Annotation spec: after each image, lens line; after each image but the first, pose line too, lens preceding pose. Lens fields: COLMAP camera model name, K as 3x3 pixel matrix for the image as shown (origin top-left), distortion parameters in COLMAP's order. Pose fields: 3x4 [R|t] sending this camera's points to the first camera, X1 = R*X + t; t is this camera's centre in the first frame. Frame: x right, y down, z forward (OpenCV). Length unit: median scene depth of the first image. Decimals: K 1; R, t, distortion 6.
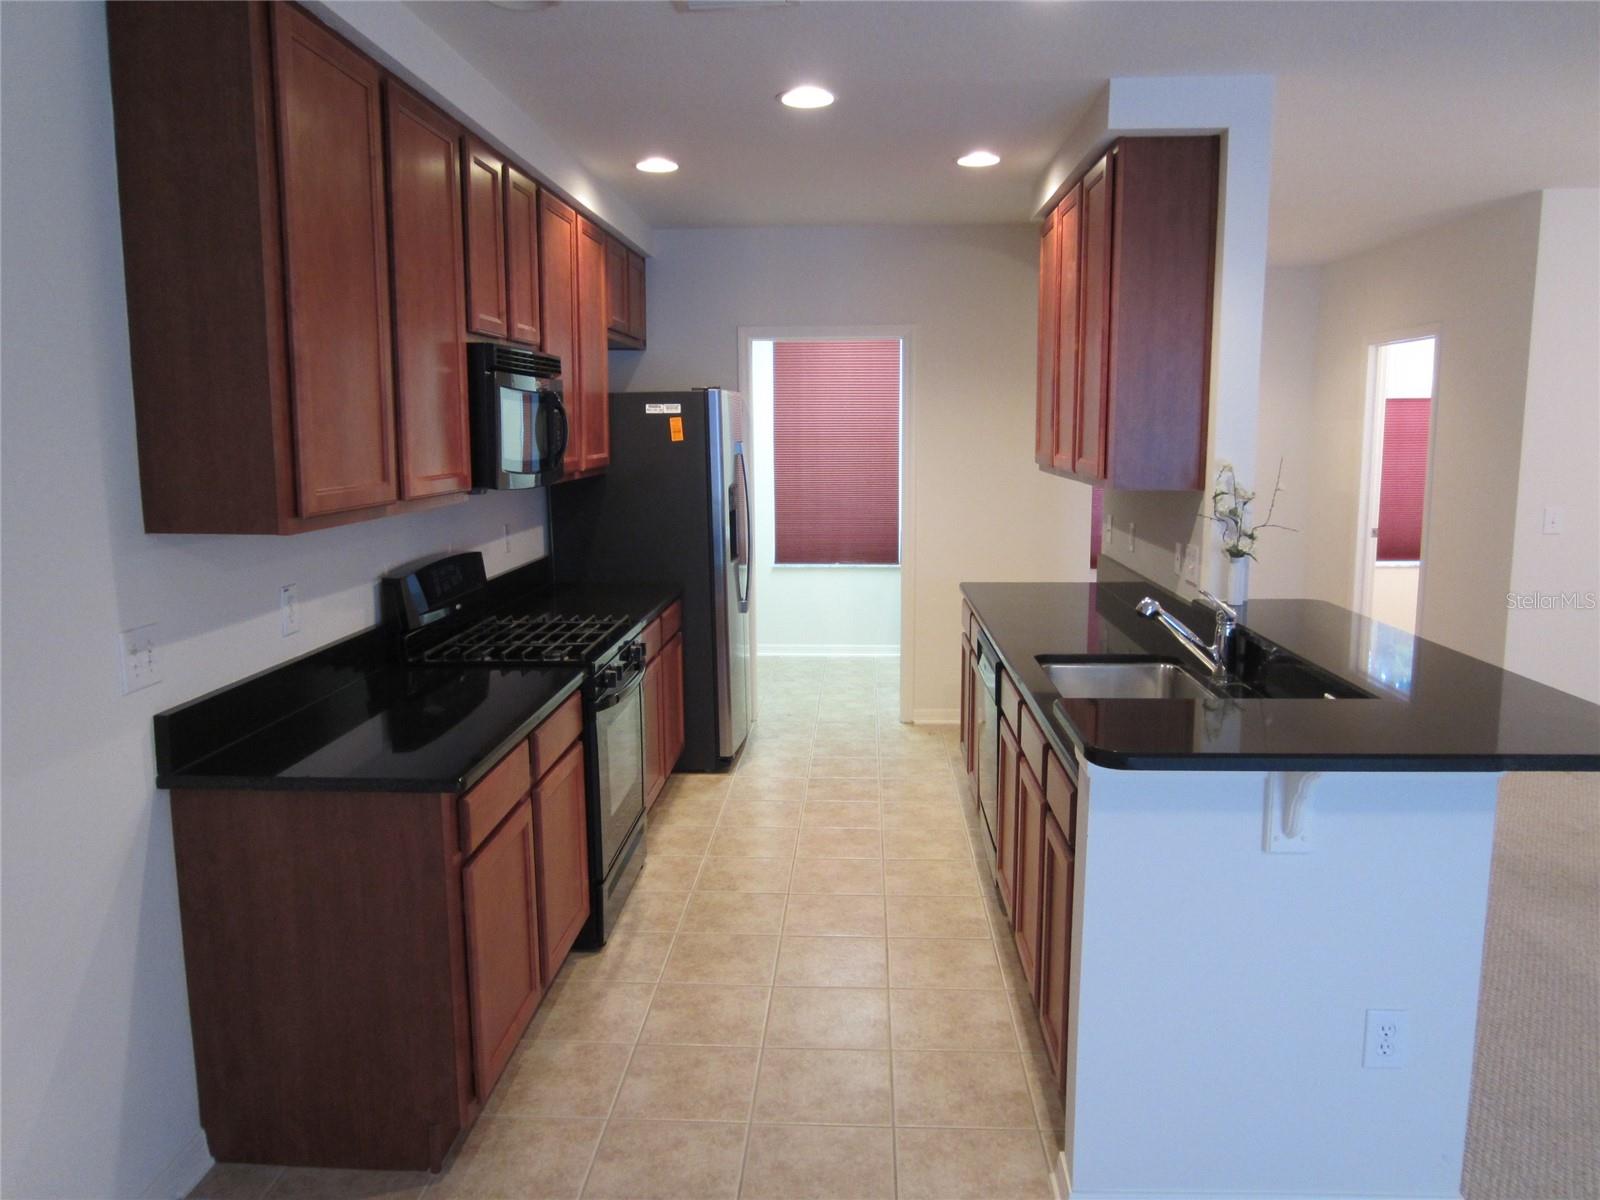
lens RADIAL K [[1156.1, 0, 797.8], [0, 1156.1, 591.5], [0, 0, 1]] dist [-0.005748, -0.000214]
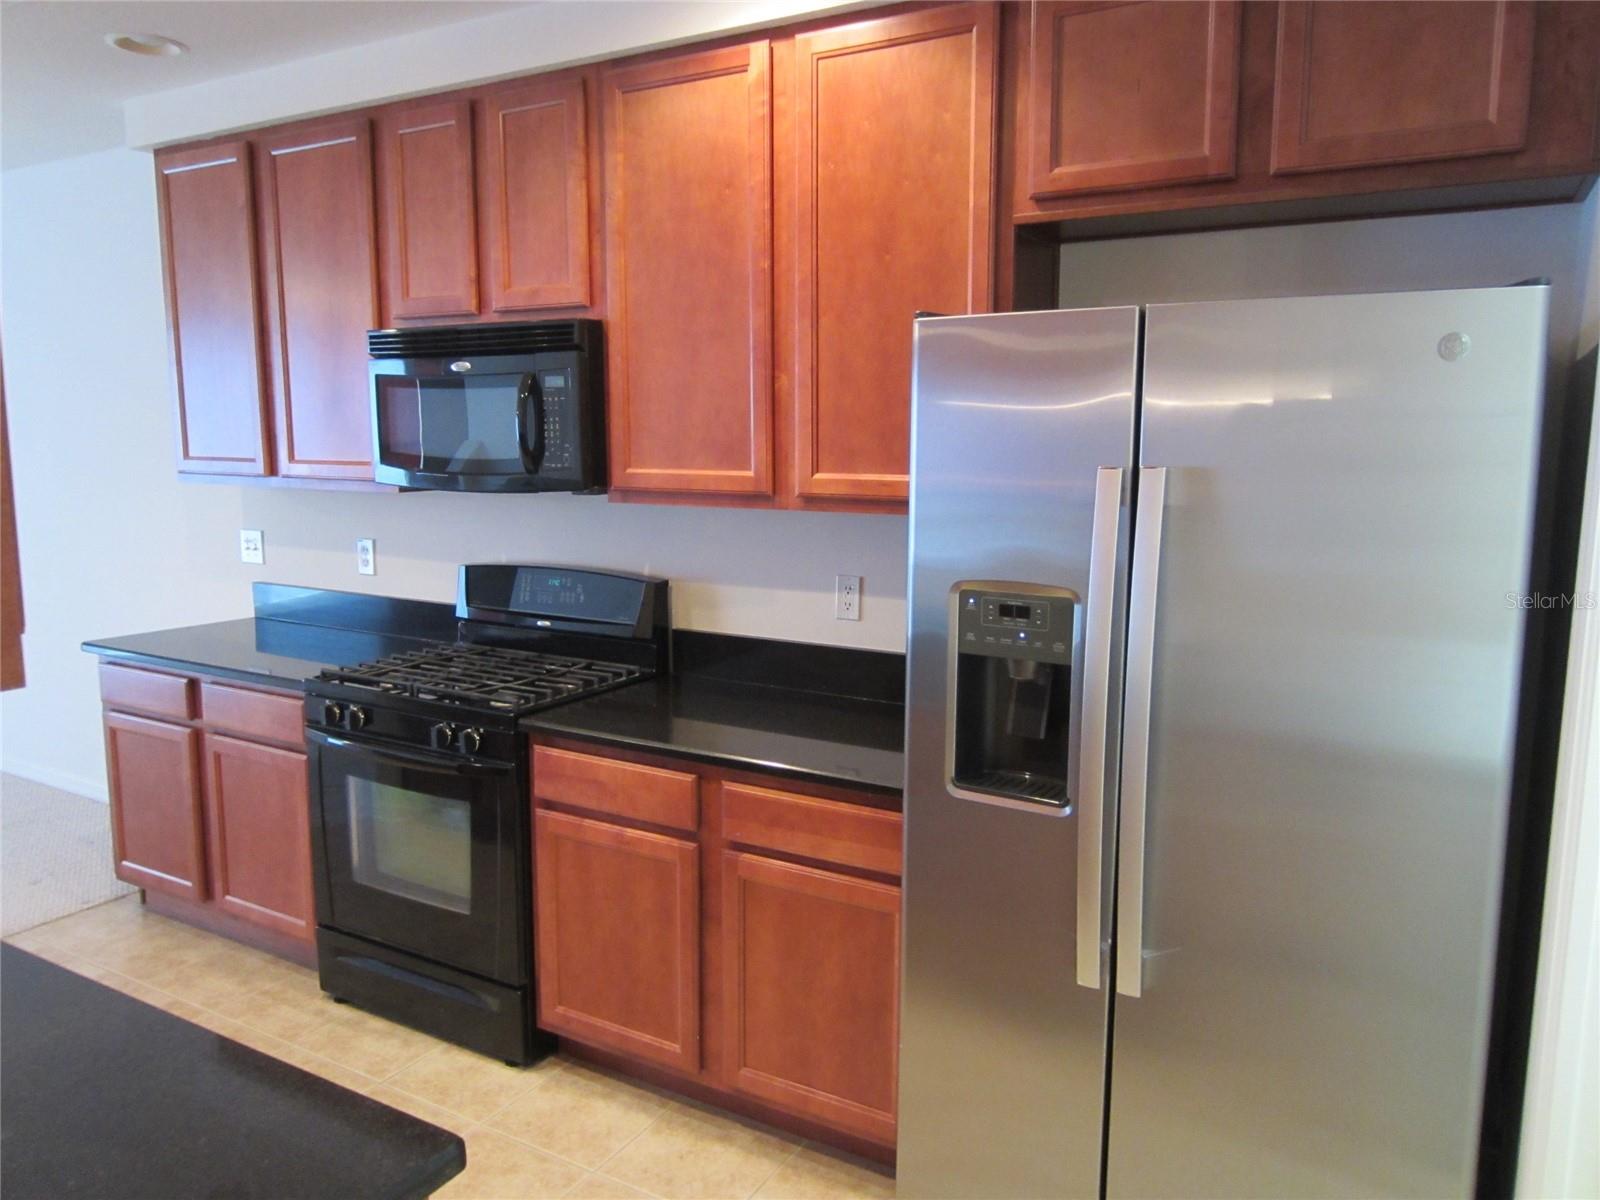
lens RADIAL K [[1156.8, 0, 800.0], [0, 1156.8, 600.0], [0, 0, 1]] dist [-0.018385, 0.007669]
pose [[-0.440885, 0.127486, -0.888464, 0.455059], [-0.135090, 0.969161, 0.206102, -0.240965], [0.887339, 0.210890, -0.410067, 1.741430]]
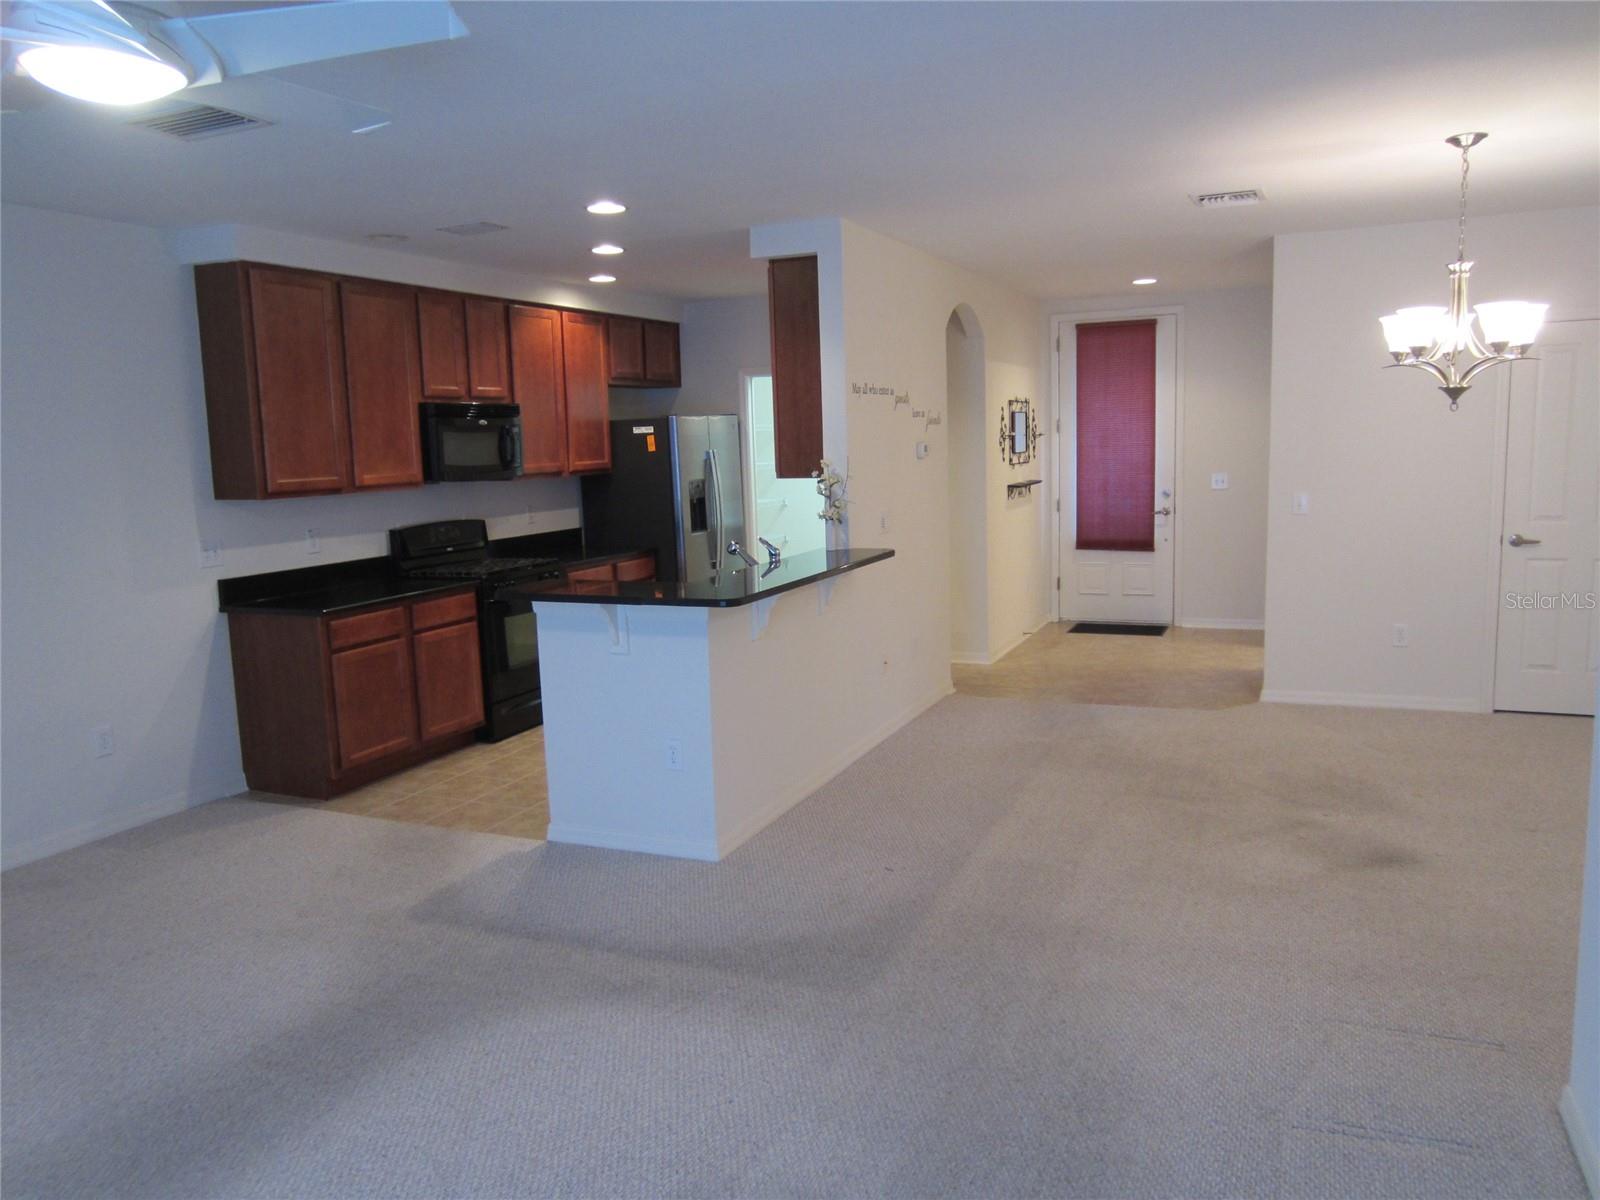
lens RADIAL K [[1156.8, 0, 800.0], [0, 1156.8, 600.0], [0, 0, 1]] dist [-0.018385, 0.007669]
pose [[0.936718, 0.027216, -0.349024, 0.932025], [-0.025981, 0.999629, 0.008221, 0.069873], [0.349118, 0.001367, 0.937078, -0.518791]]
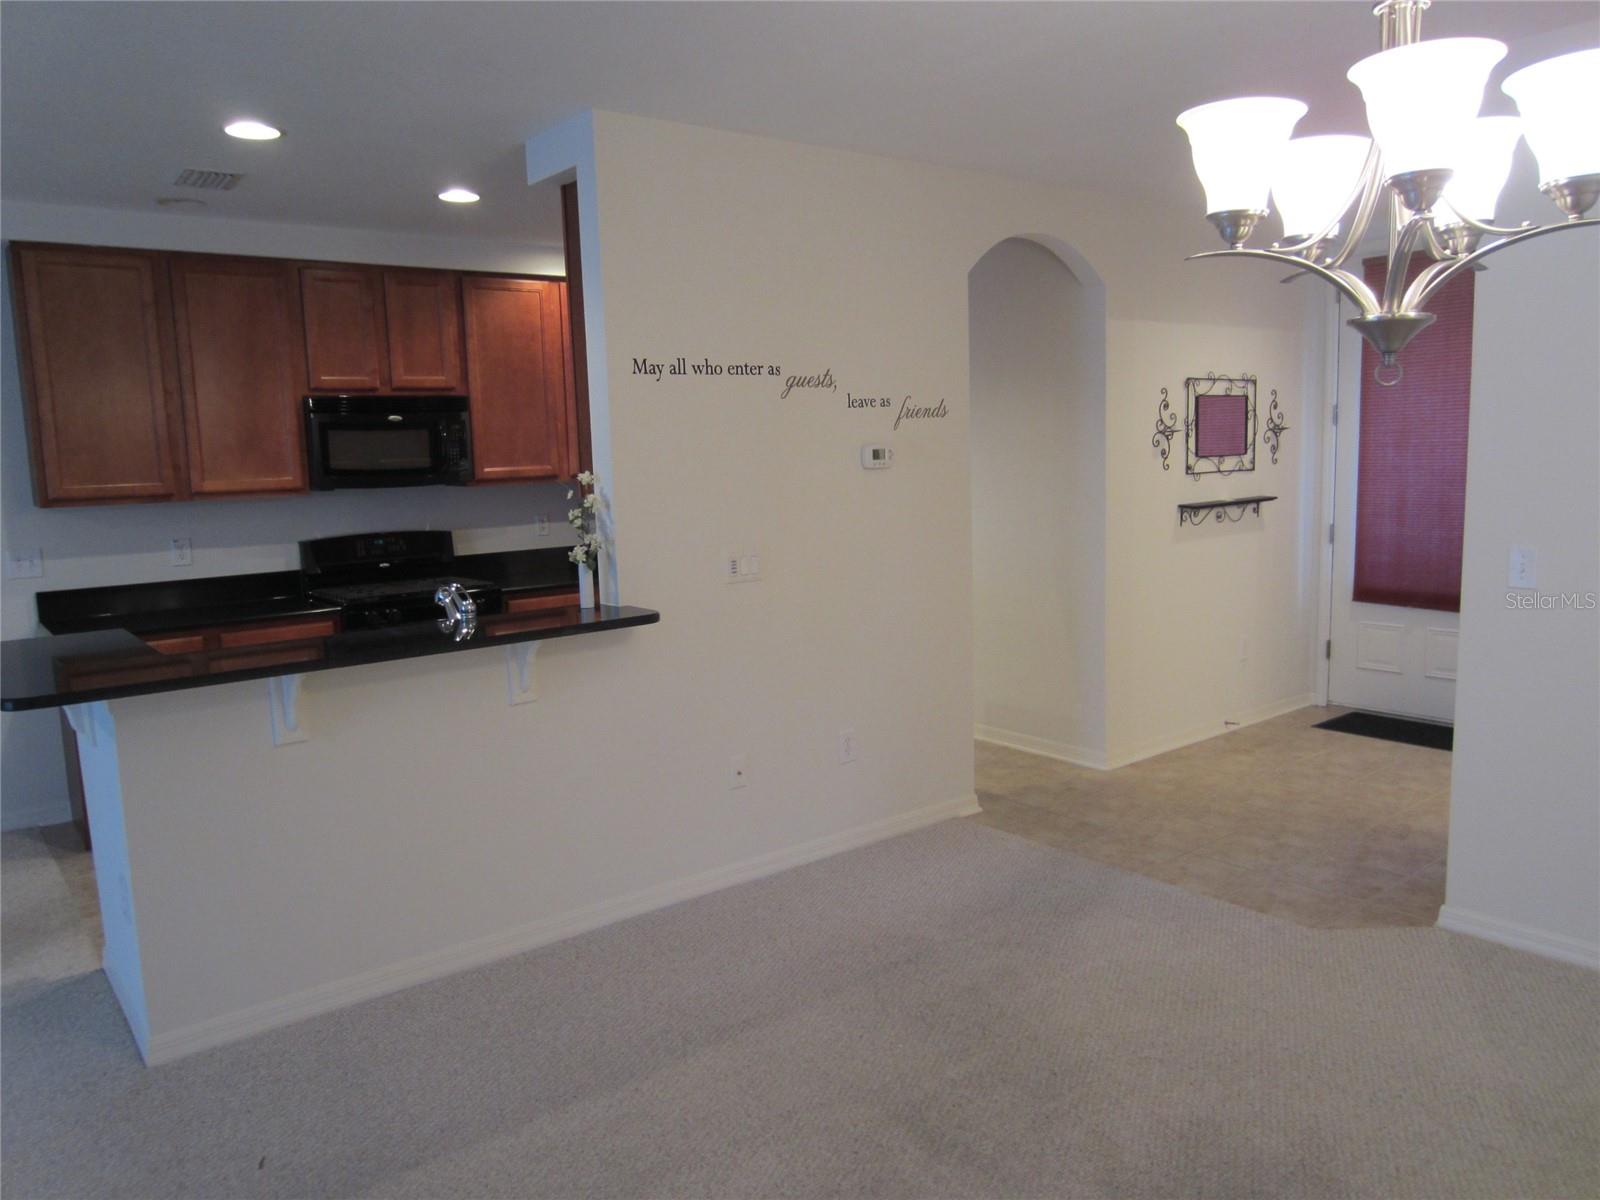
lens RADIAL K [[1156.1, 0, 797.8], [0, 1156.1, 591.5], [0, 0, 1]] dist [-0.005748, -0.000214]
pose [[0.664763, 0.083094, -0.742418, 1.361193], [-0.081074, 0.995950, 0.038876, -0.062950], [0.742642, 0.034347, 0.668808, 0.443024]]
